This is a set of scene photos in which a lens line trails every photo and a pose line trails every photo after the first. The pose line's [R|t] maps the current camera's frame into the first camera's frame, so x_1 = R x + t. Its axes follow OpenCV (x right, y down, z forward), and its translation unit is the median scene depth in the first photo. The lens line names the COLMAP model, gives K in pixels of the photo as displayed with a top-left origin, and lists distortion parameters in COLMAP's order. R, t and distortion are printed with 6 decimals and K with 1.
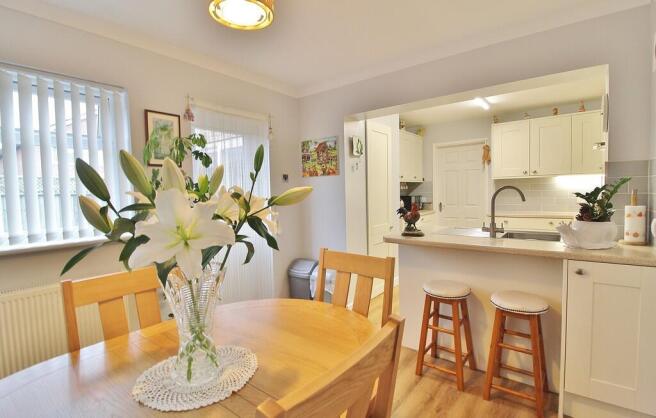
lens RADIAL K [[311.7, 0, 331.0], [0, 311.7, 210.1], [0, 0, 1]] dist [-0.004794, -0.000355]
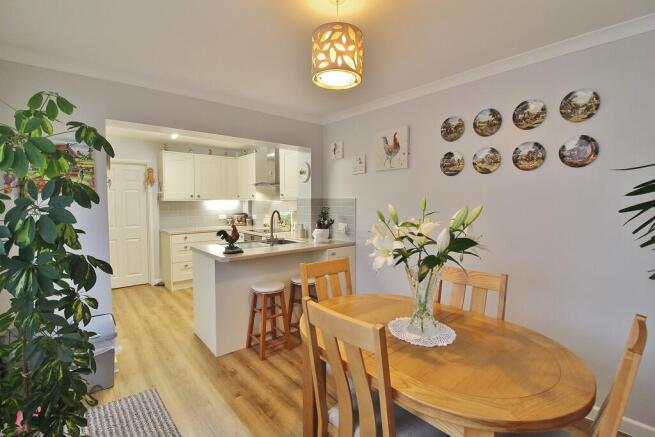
lens RADIAL K [[306.1, 0, 331.3], [0, 306.1, 216.1], [0, 0, 1]] dist [-0.009481, -0.000962]
pose [[0.189235, -0.023676, 0.981646, -0.582761], [0.055871, 0.998349, 0.013308, -0.037751], [-0.980341, 0.052327, 0.190245, 0.309164]]
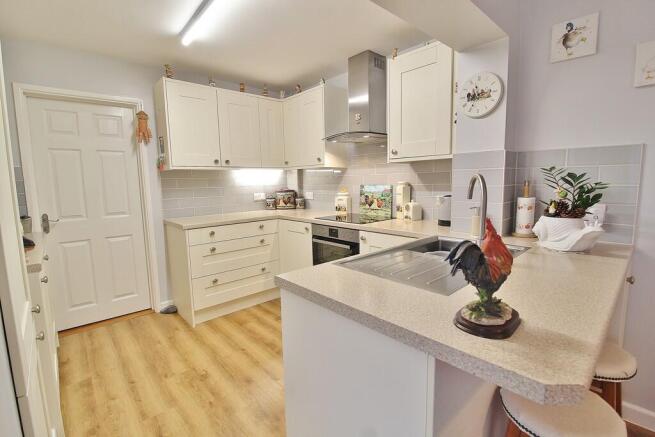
lens RADIAL K [[306.1, 0, 327.3], [0, 306.1, 216.4], [0, 0, 1]] dist [-0.009481, -0.000962]
pose [[0.173999, -0.096415, 0.980014, -0.042325], [0.074233, 0.993648, 0.084577, -0.047422], [-0.981944, 0.058034, 0.180051, 0.813656]]
